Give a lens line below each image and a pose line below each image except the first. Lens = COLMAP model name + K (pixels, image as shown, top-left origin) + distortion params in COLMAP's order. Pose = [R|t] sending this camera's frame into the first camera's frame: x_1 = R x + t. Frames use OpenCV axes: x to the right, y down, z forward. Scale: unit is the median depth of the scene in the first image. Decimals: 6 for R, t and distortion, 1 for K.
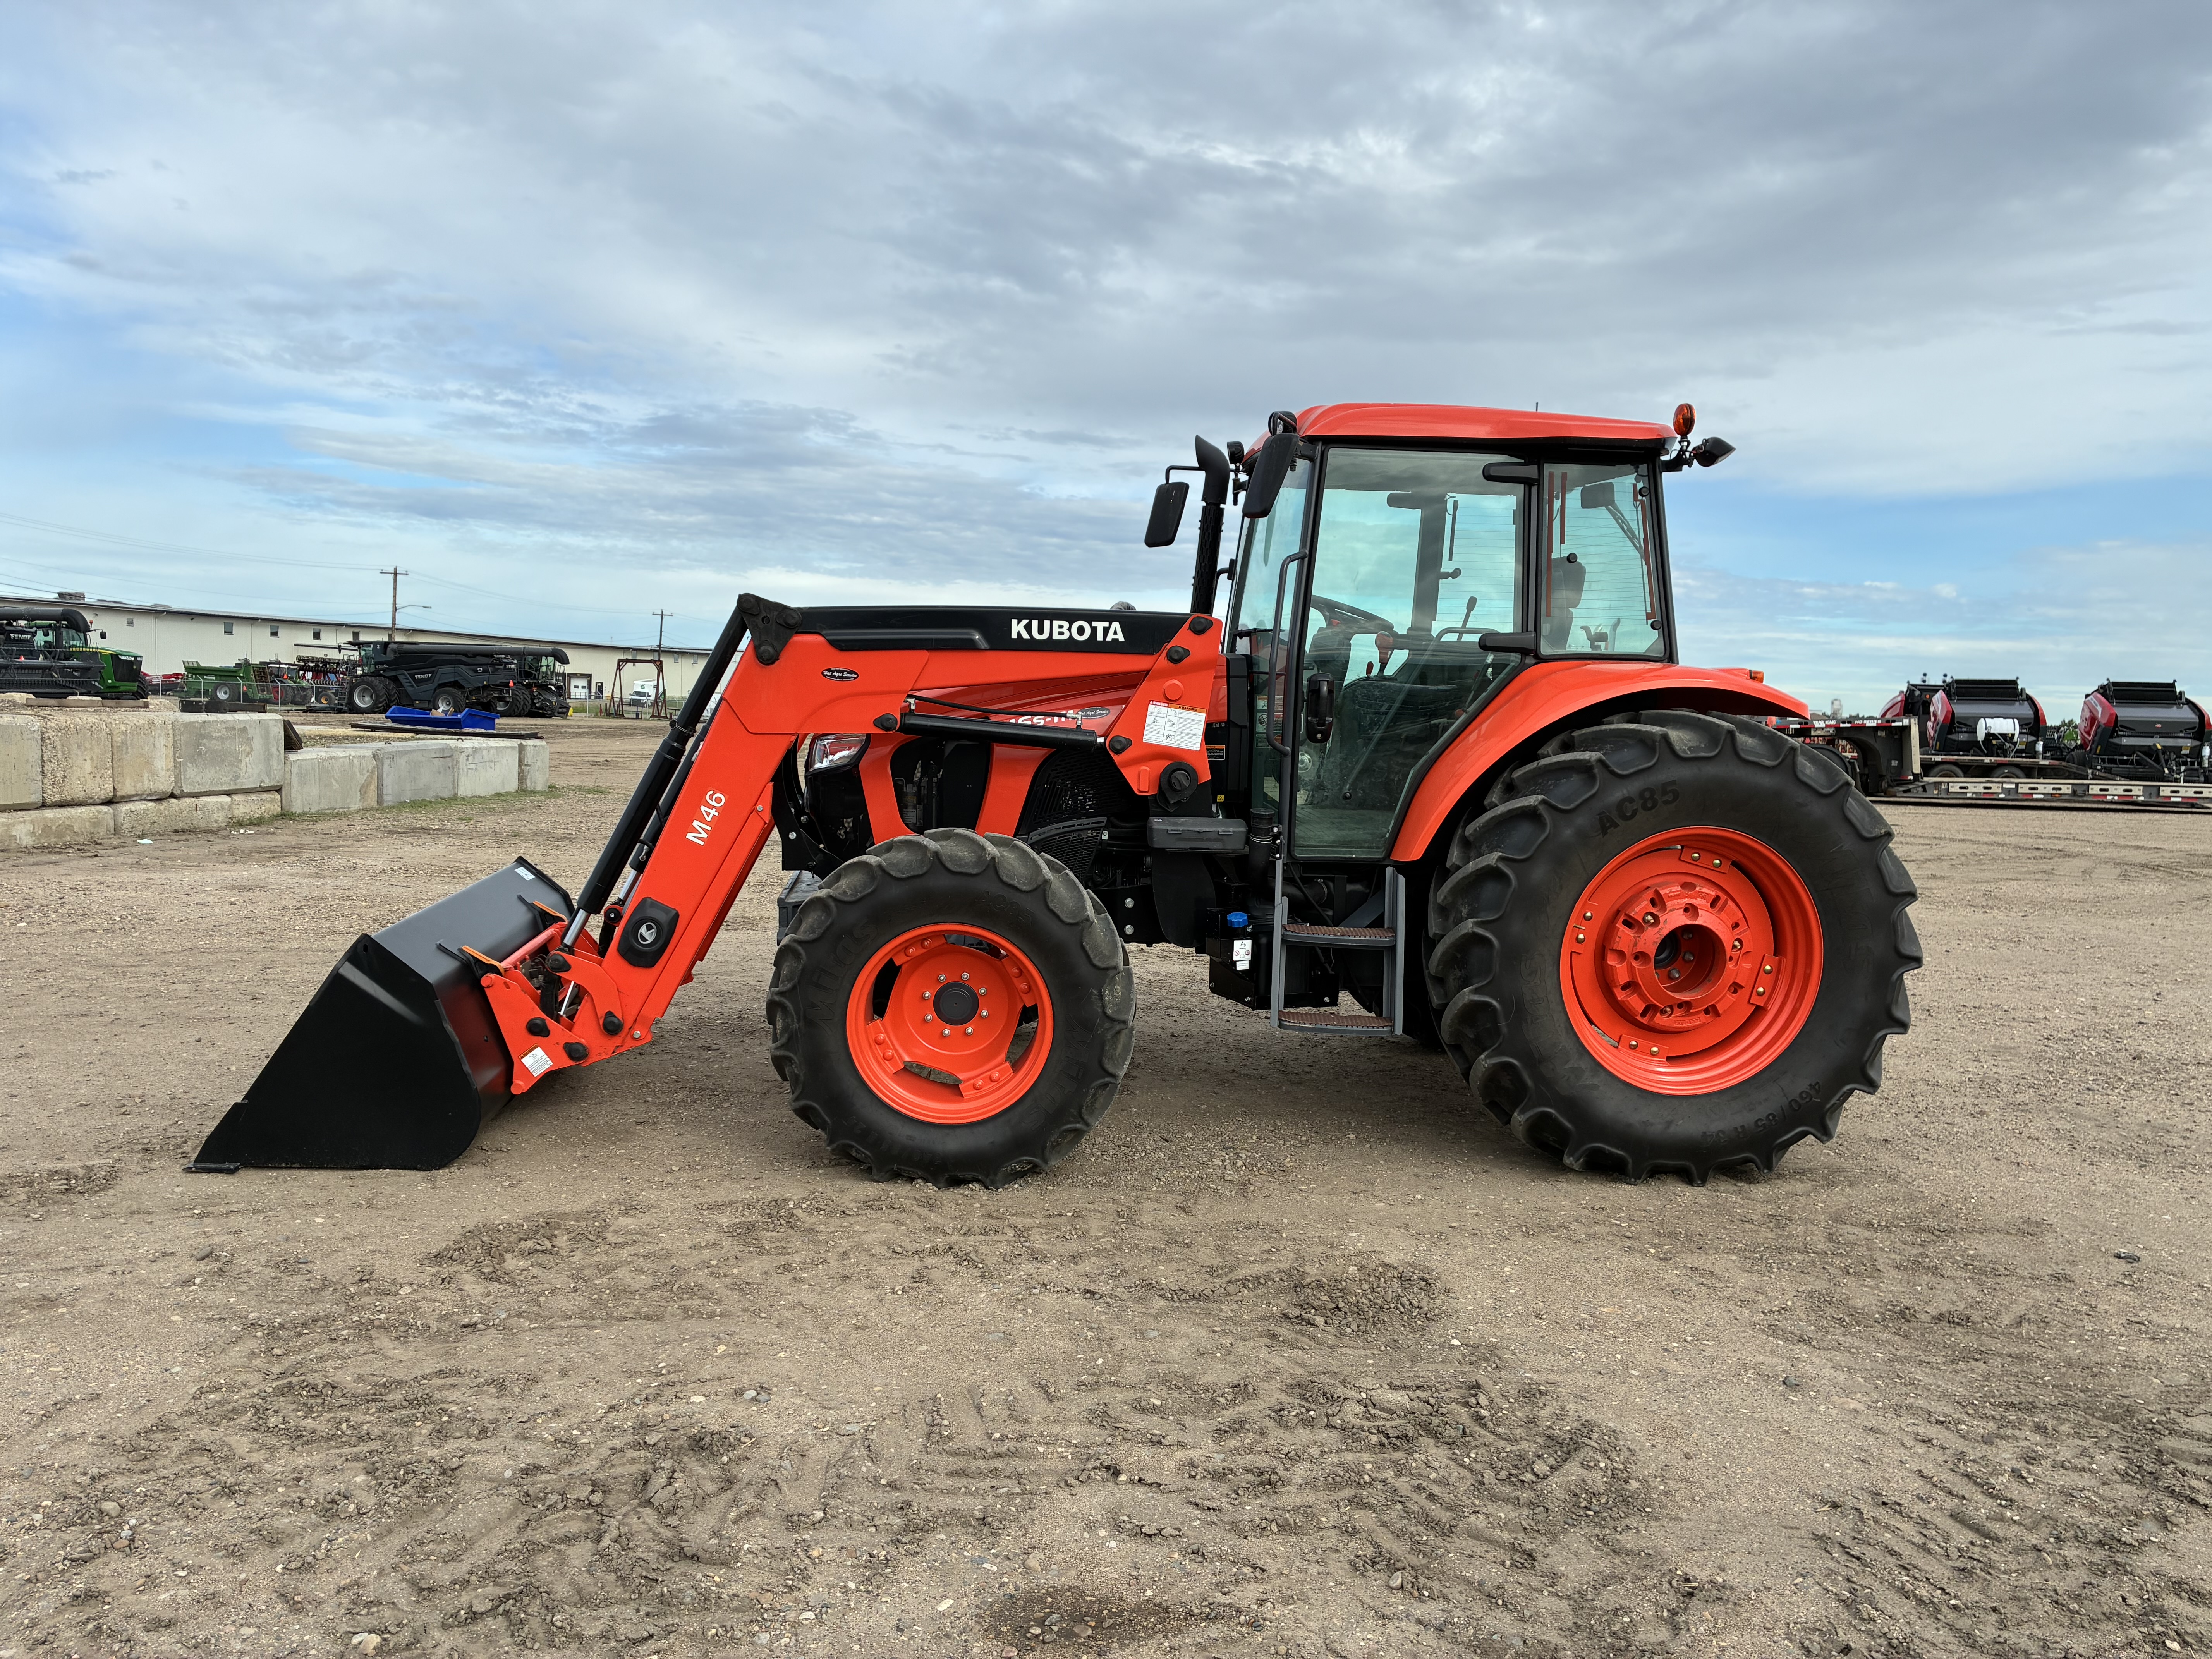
lens RADIAL K [[1681.8, 0, 1107.9], [0, 1681.8, 821.2], [0, 0, 1]] dist [0.049354, 0.000516]
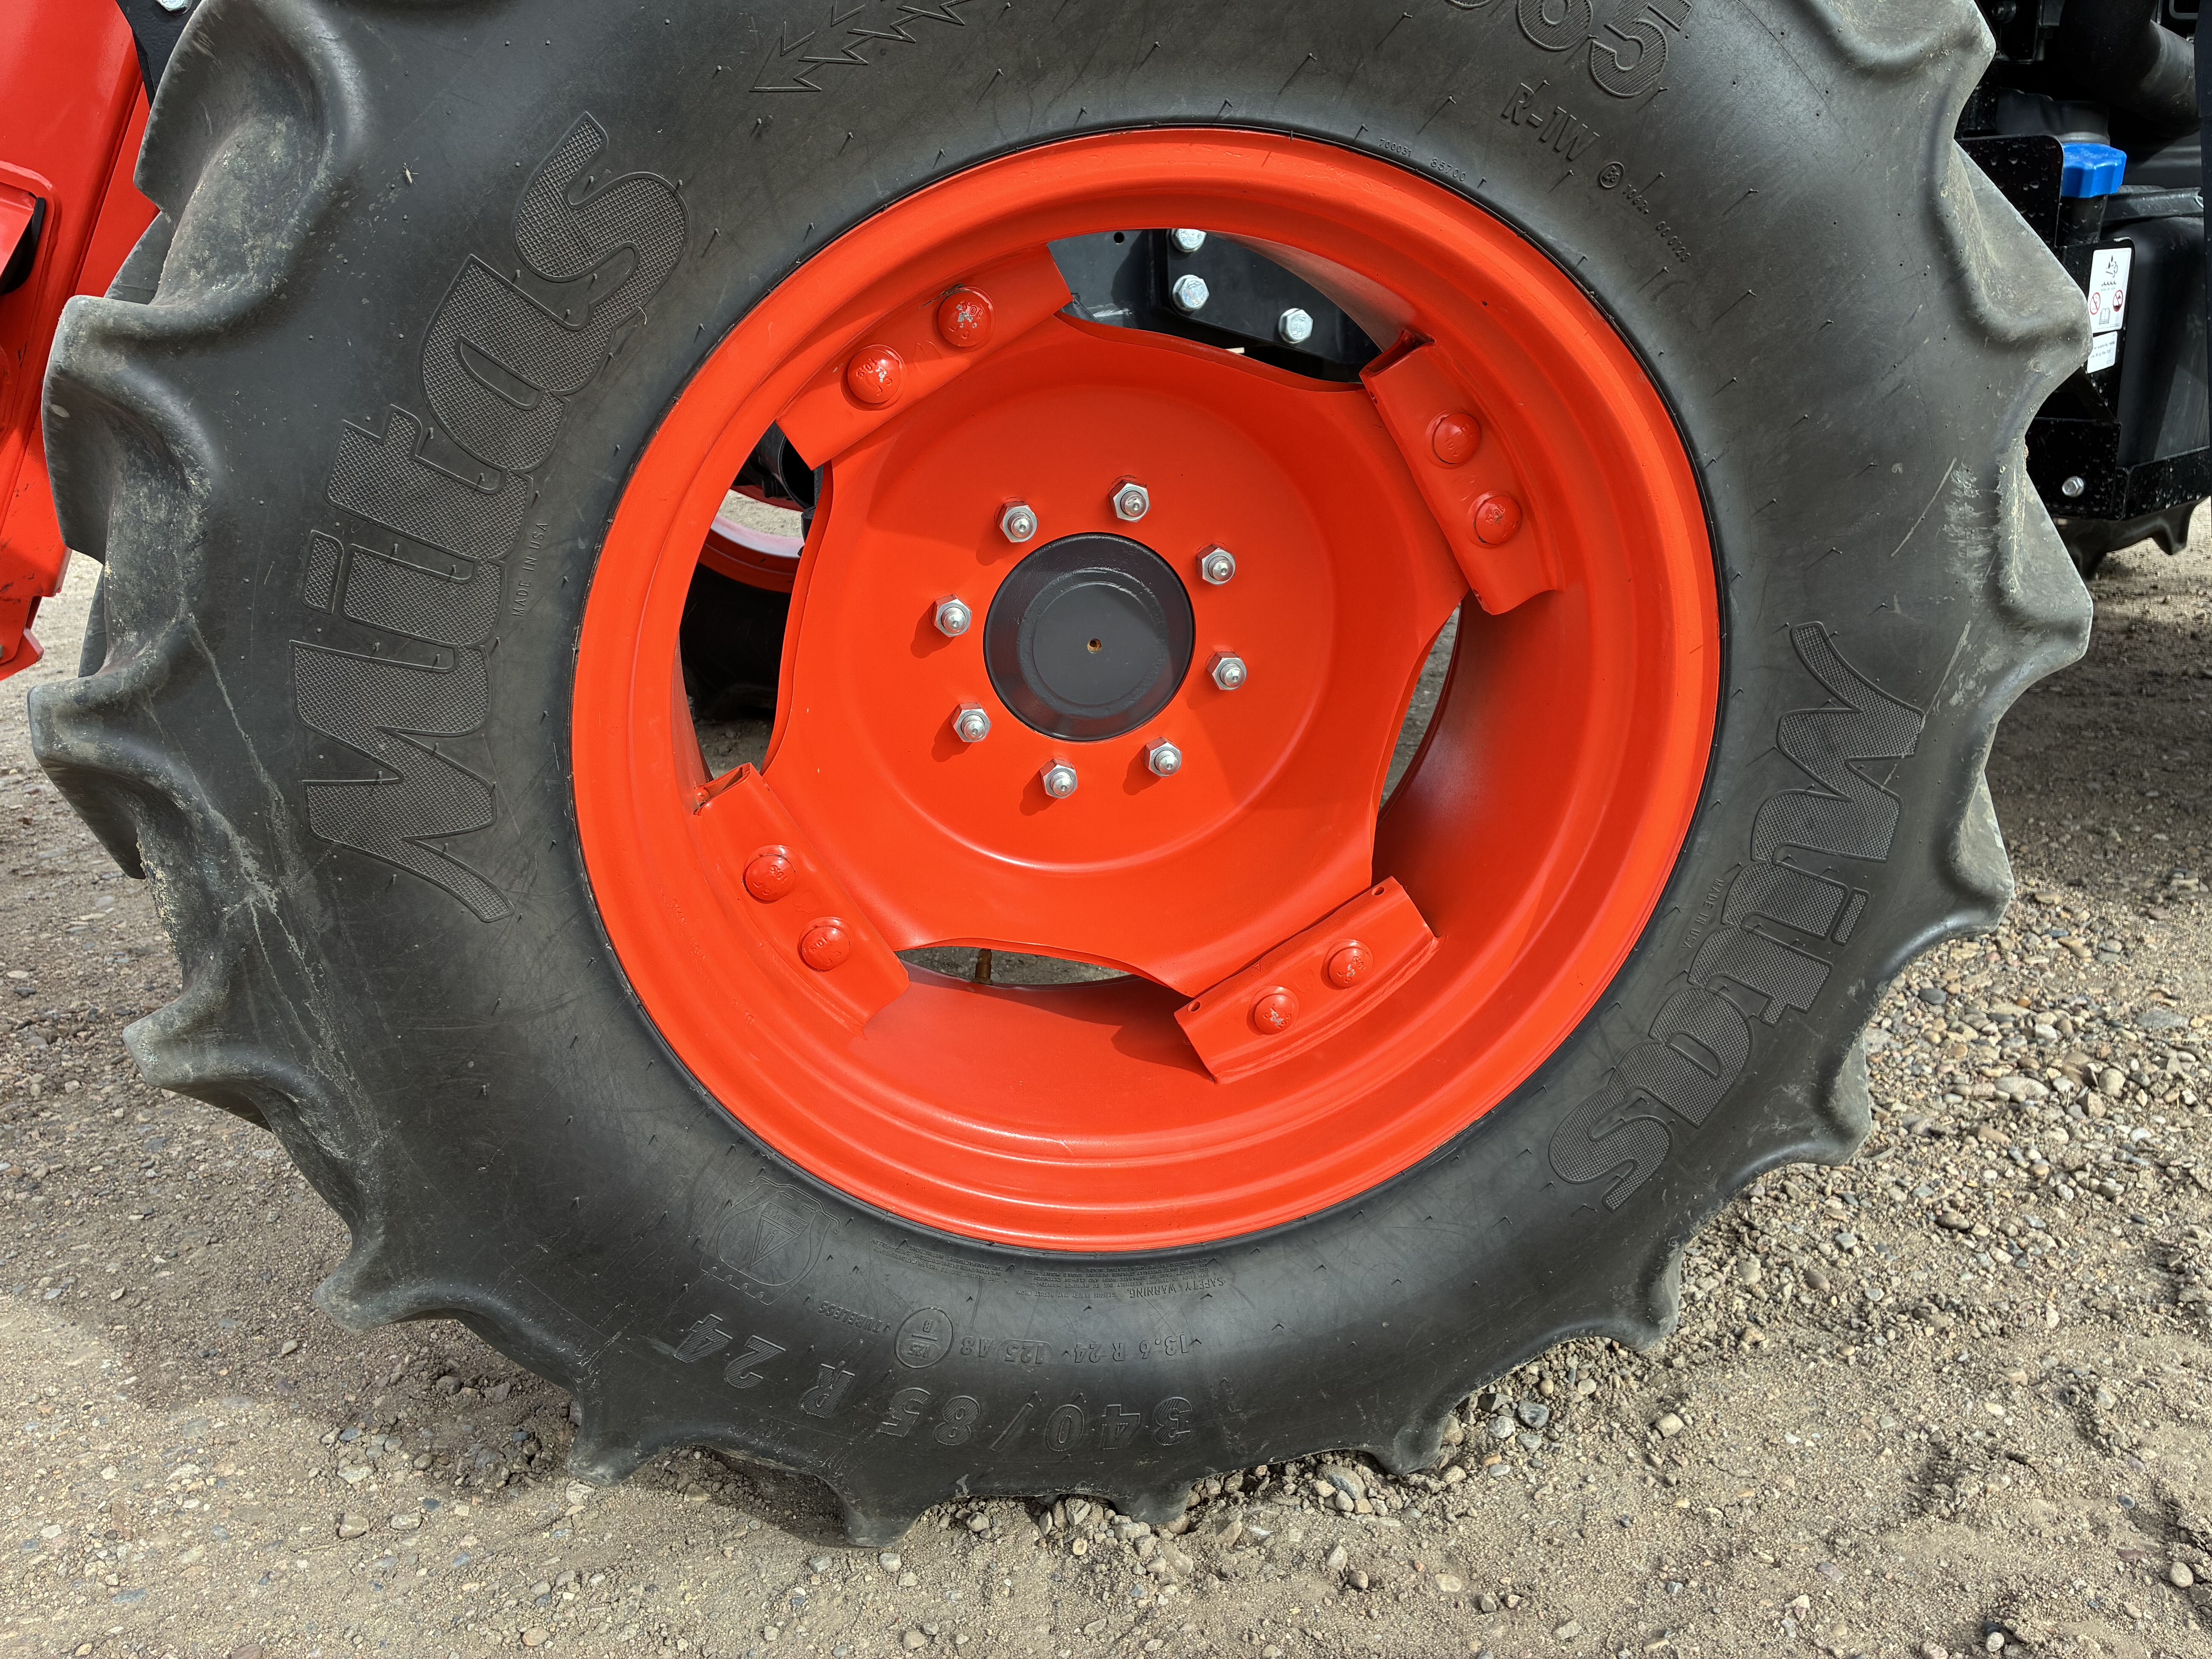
lens RADIAL K [[1681.8, 0, 1119.5], [0, 1681.8, 838.0], [0, 0, 1]] dist [0.049354, 0.000516]
pose [[0.975926, -0.142535, 0.165084, -0.130200], [0.097295, 0.961936, 0.255367, 0.081881], [-0.195199, -0.233157, 0.952646, 0.825320]]
